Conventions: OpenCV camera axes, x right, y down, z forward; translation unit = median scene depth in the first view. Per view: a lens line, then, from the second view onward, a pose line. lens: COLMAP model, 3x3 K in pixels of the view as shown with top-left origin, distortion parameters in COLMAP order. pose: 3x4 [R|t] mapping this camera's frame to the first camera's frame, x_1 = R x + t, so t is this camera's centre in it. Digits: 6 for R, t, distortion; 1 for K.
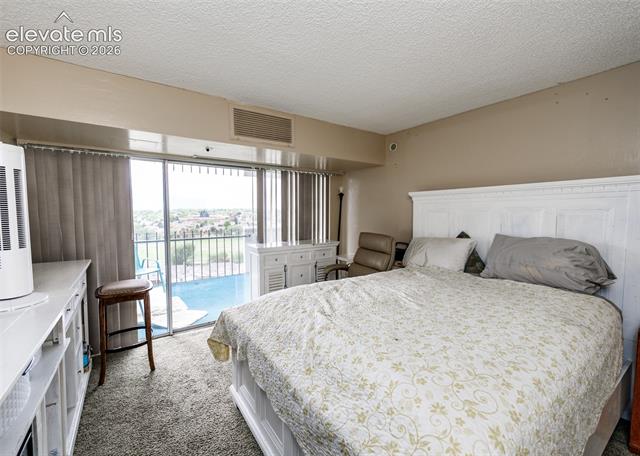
lens RADIAL K [[272.3, 0, 323.1], [0, 272.3, 228.2], [0, 0, 1]] dist [0.003535, -0.000166]
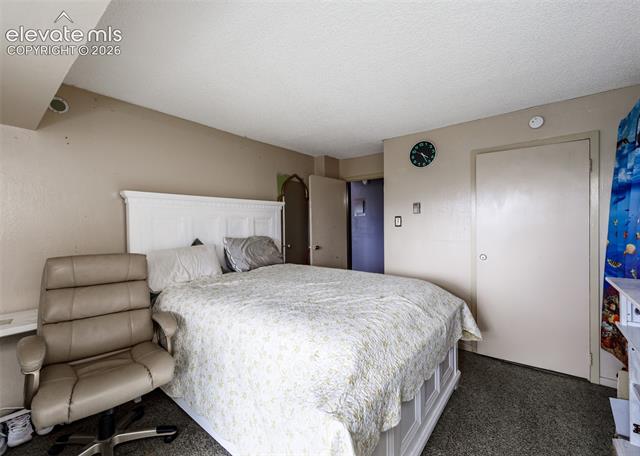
lens RADIAL K [[272.3, 0, 322.9], [0, 272.3, 225.9], [0, 0, 1]] dist [0.003535, -0.000166]
pose [[-0.295518, -0.013666, 0.955239, -0.497926], [0.062096, 0.997508, 0.033481, -0.033544], [-0.953317, 0.069211, -0.293933, 0.717676]]
